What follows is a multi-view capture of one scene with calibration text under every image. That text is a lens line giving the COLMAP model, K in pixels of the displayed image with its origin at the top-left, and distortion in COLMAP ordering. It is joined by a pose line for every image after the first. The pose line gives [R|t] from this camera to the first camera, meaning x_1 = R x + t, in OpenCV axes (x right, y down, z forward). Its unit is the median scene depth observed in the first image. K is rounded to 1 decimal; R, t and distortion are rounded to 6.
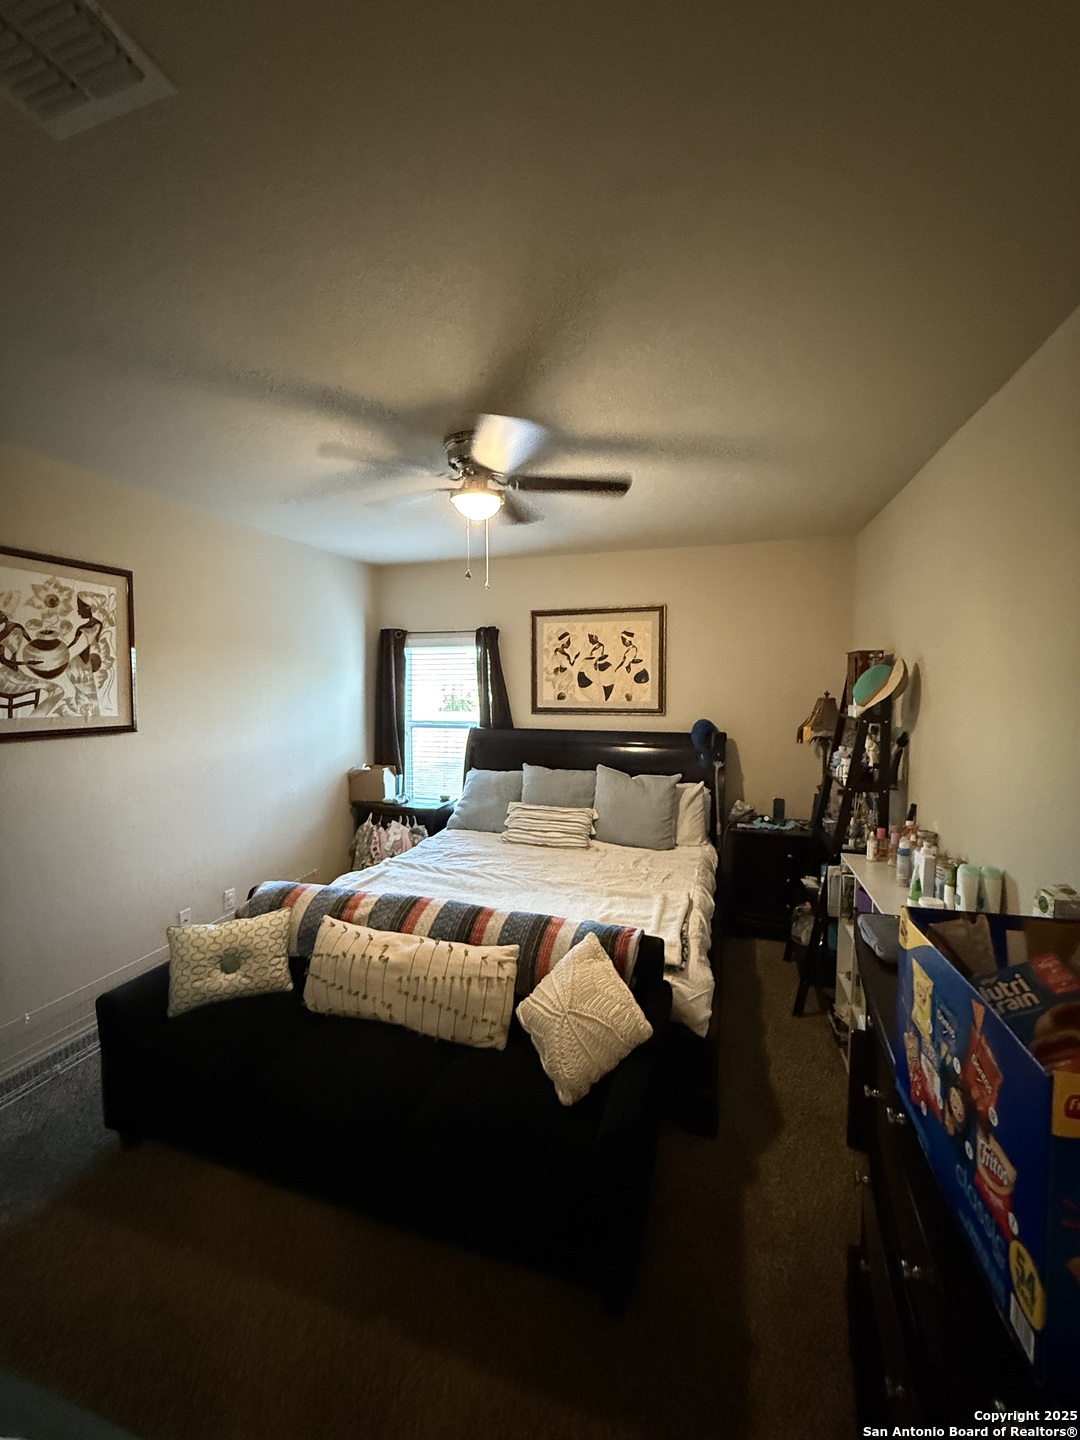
lens RADIAL K [[575.6, 0, 538.7], [0, 575.6, 718.3], [0, 0, 1]] dist [-0.000545, -0.000077]
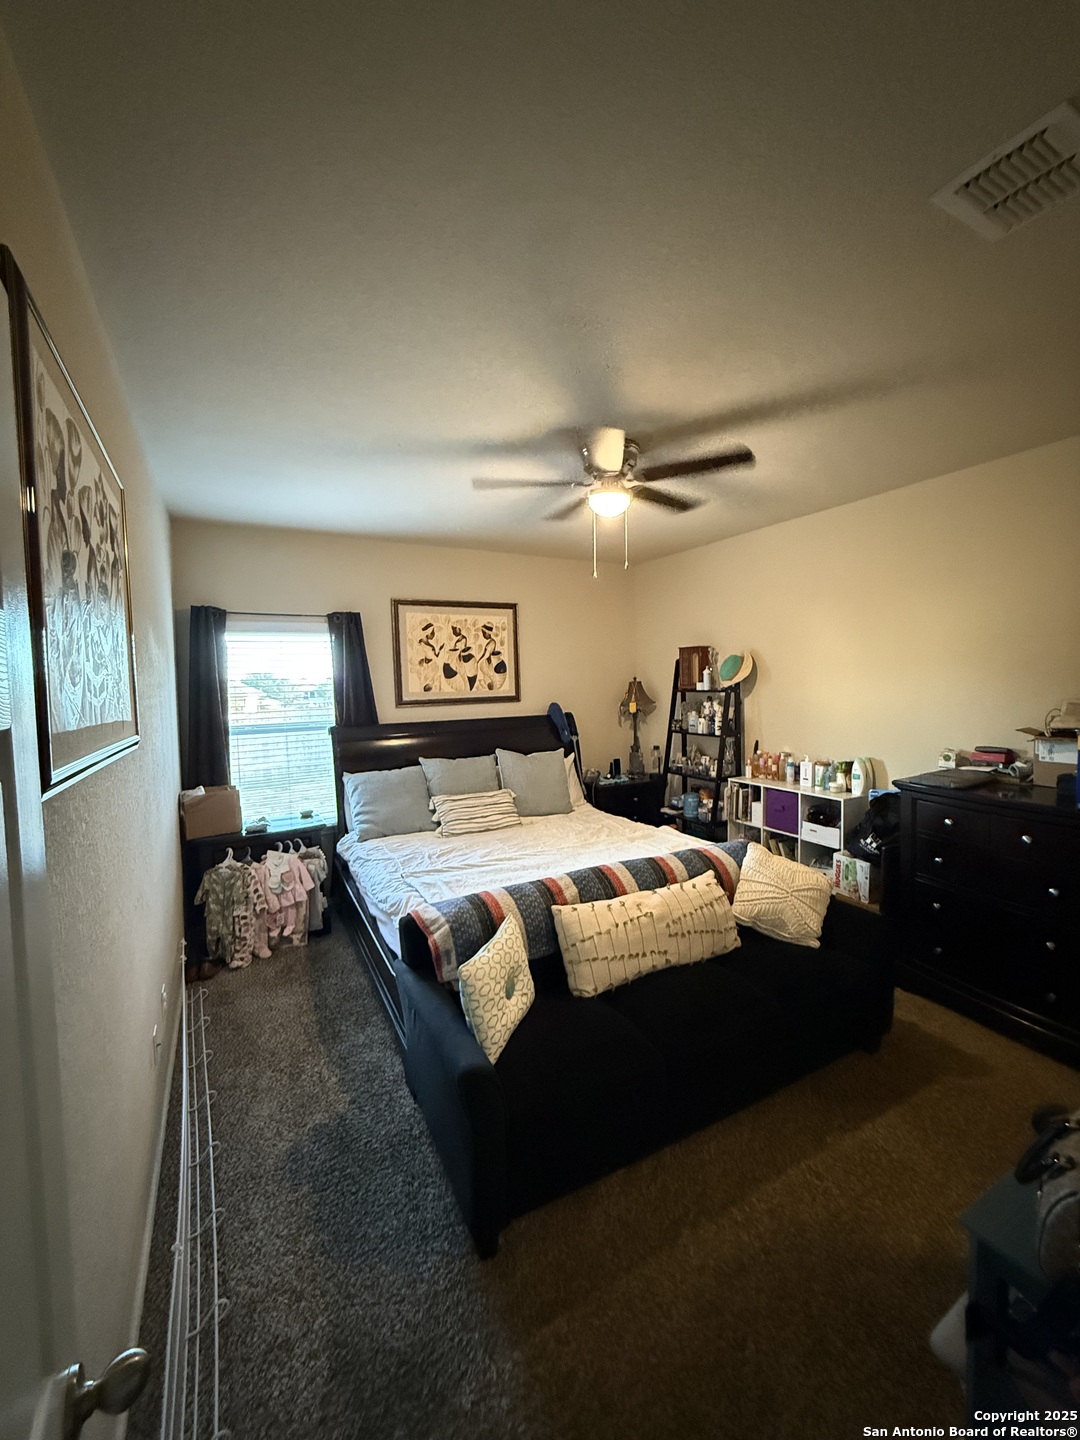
lens RADIAL K [[575.6, 0, 540.6], [0, 575.6, 716.8], [0, 0, 1]] dist [-0.000545, -0.000077]
pose [[0.695683, -0.061057, 0.715749, -0.555466], [0.068732, 0.997468, 0.018284, 0.006740], [-0.715053, 0.036475, 0.698118, 0.181056]]
